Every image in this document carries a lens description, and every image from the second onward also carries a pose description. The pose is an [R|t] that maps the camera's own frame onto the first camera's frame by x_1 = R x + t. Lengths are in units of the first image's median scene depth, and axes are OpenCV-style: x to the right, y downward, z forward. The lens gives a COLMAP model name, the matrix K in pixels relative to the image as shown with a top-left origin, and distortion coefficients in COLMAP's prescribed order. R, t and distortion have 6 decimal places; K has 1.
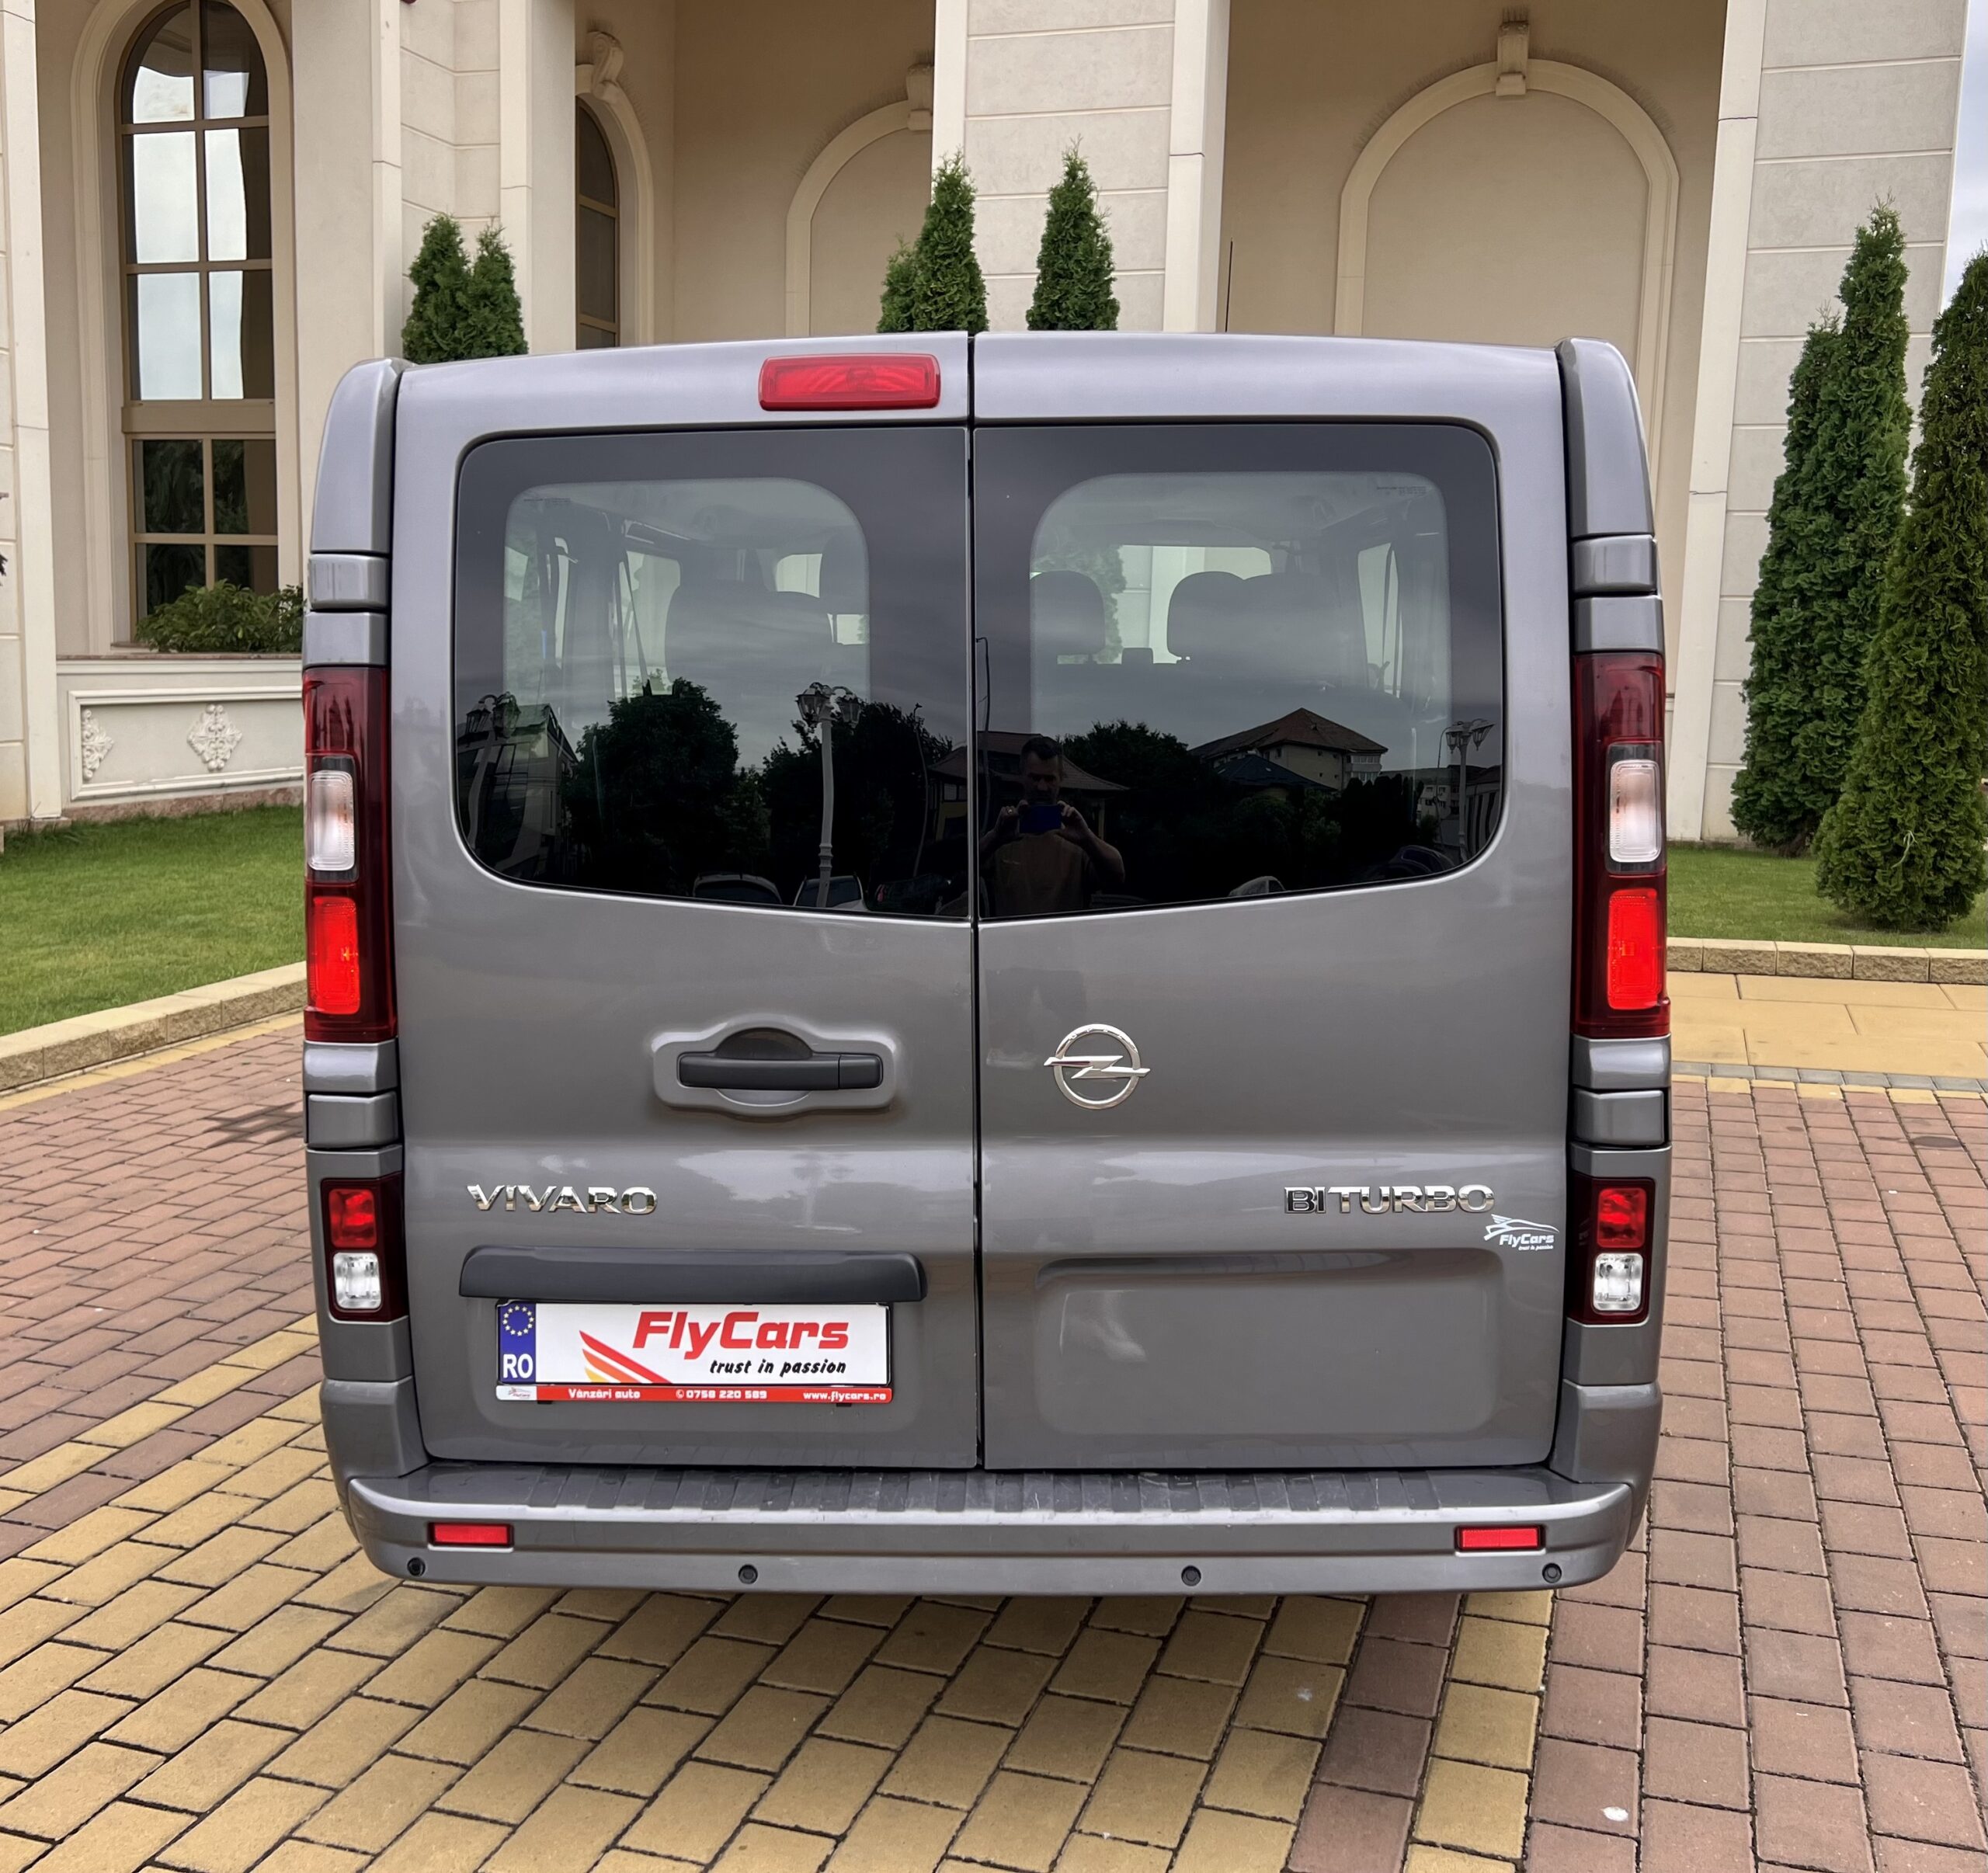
lens RADIAL K [[2012.3, 0, 975.2], [0, 2012.3, 878.4], [0, 0, 1]] dist [0.026916, 0.000000]
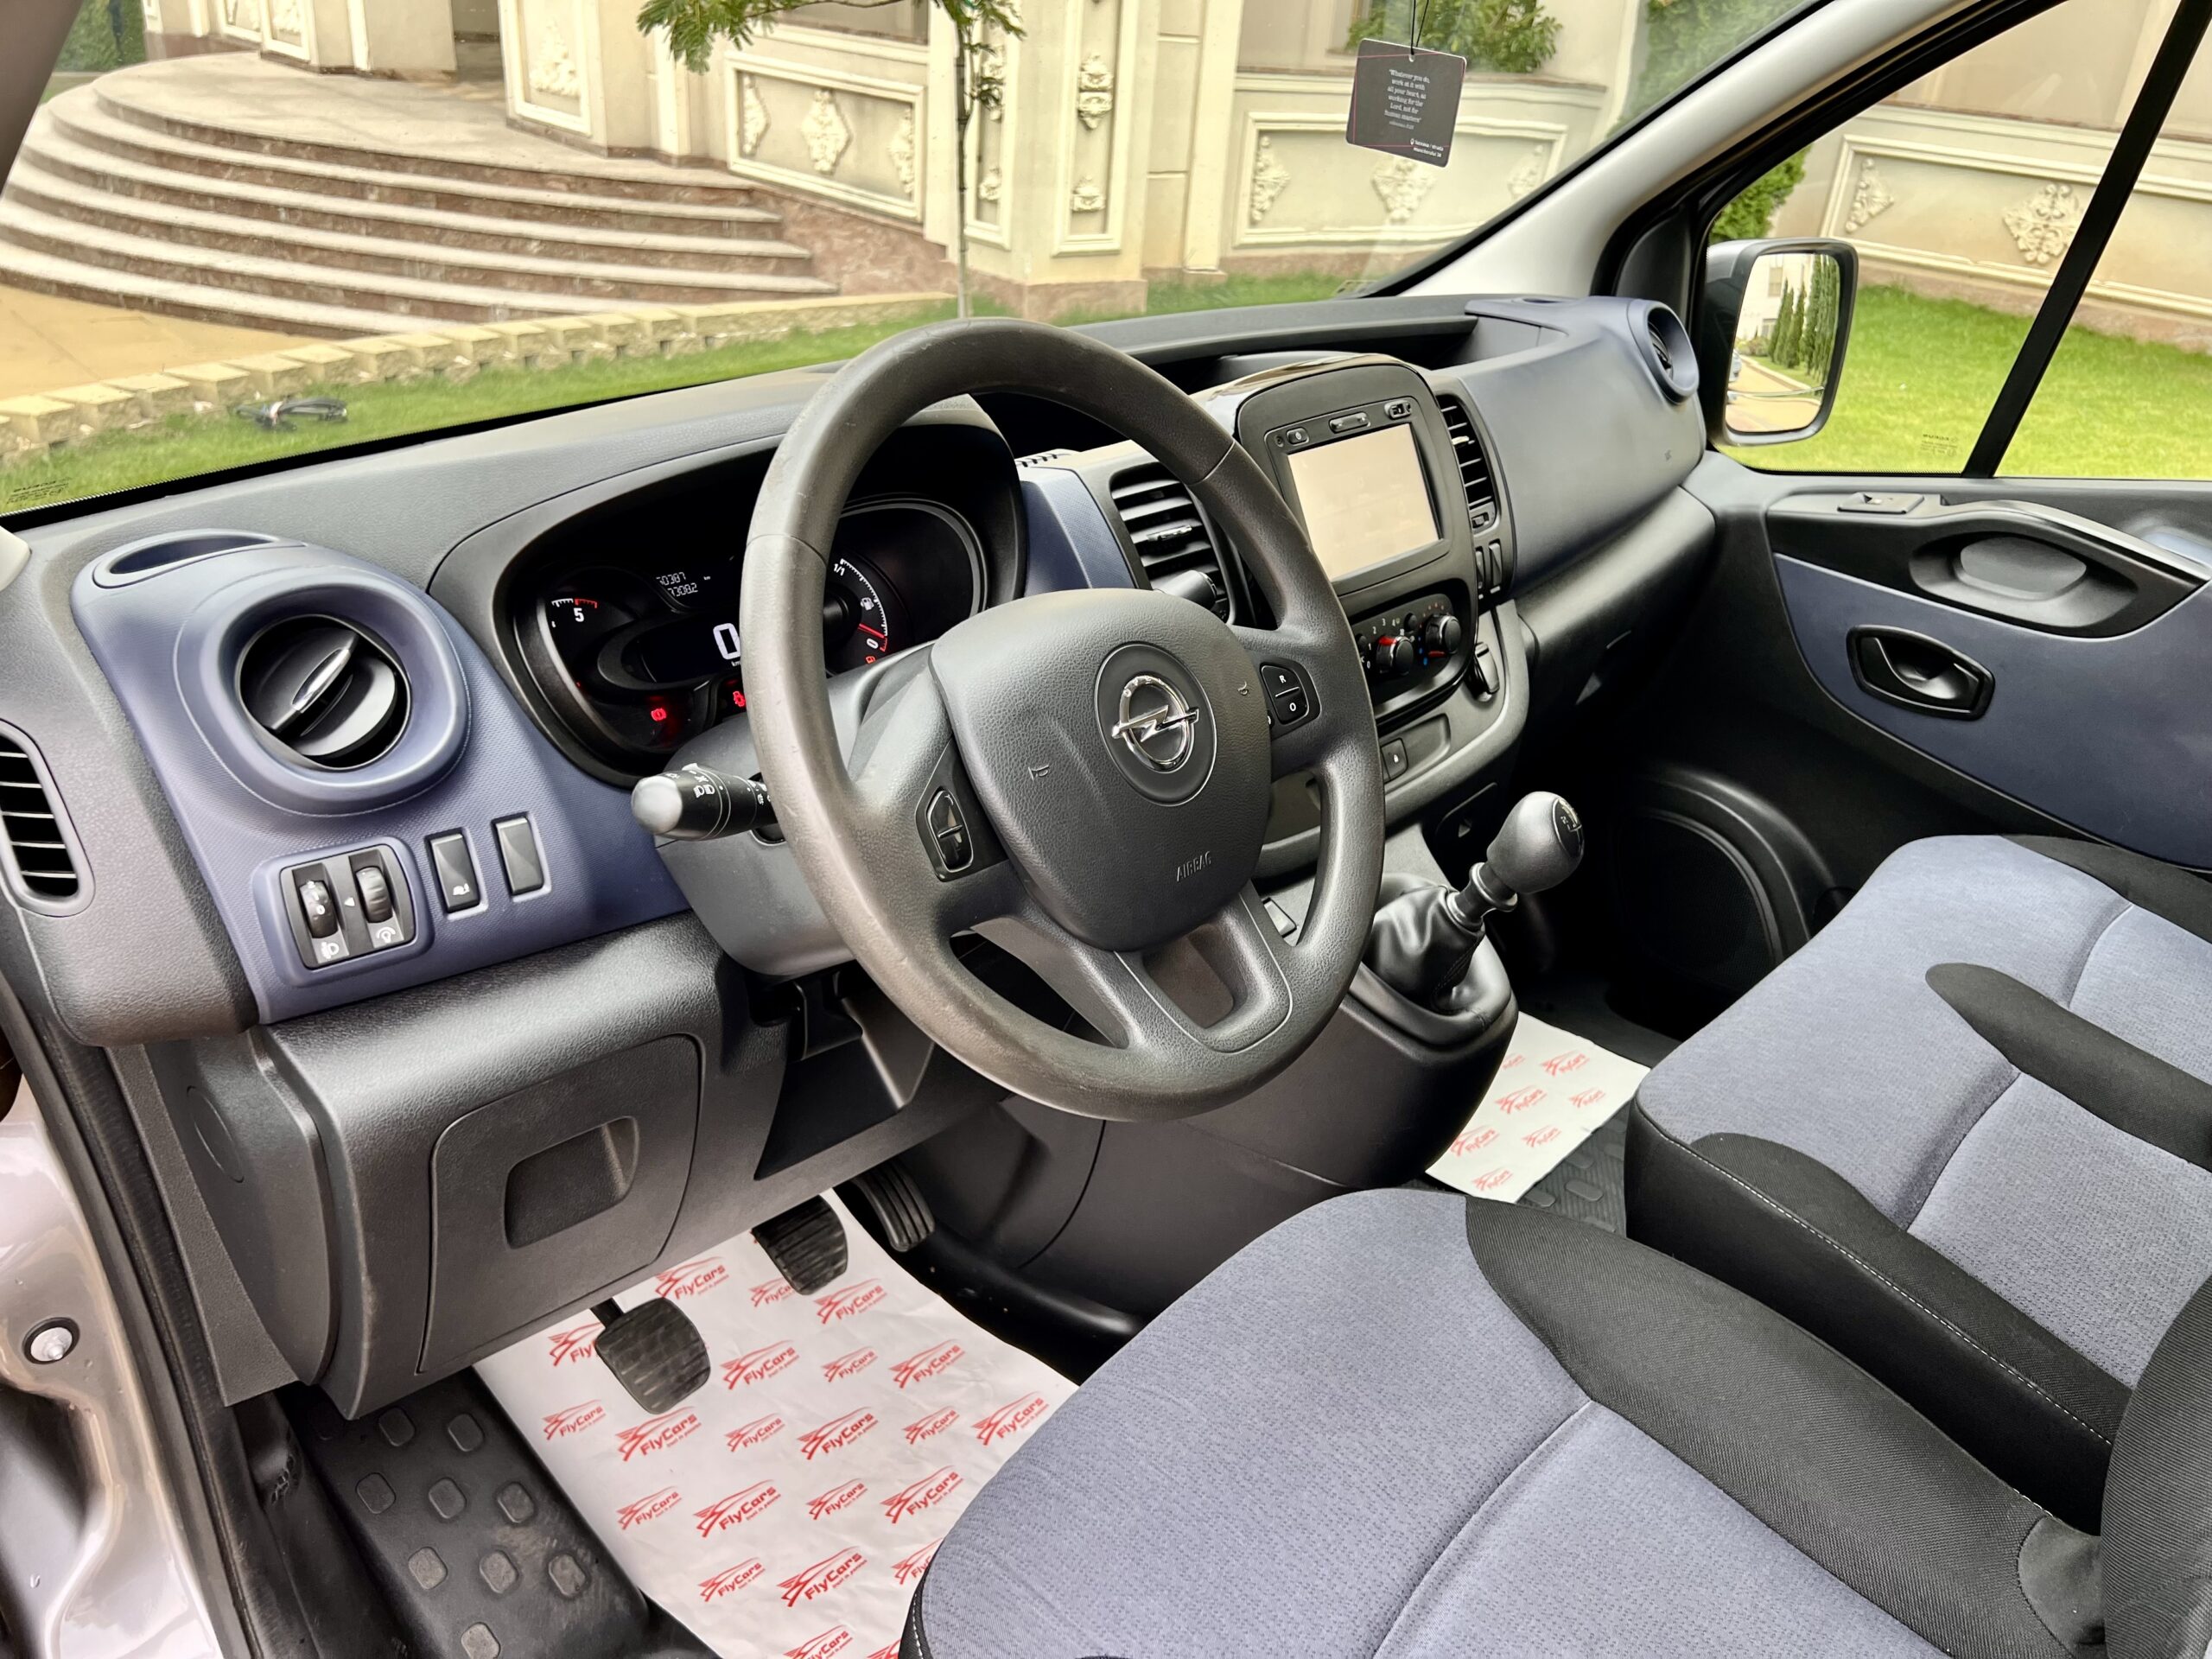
lens RADIAL K [[1678.7, 0, 1118.0], [0, 1678.7, 819.8], [0, 0, 1]] dist [0.032773, -0.035855]
pose [[0.856476, 0.260901, -0.445397, -0.109696], [-0.112353, 0.936399, 0.332467, -0.046971], [0.503810, -0.234708, 0.831317, 0.339926]]
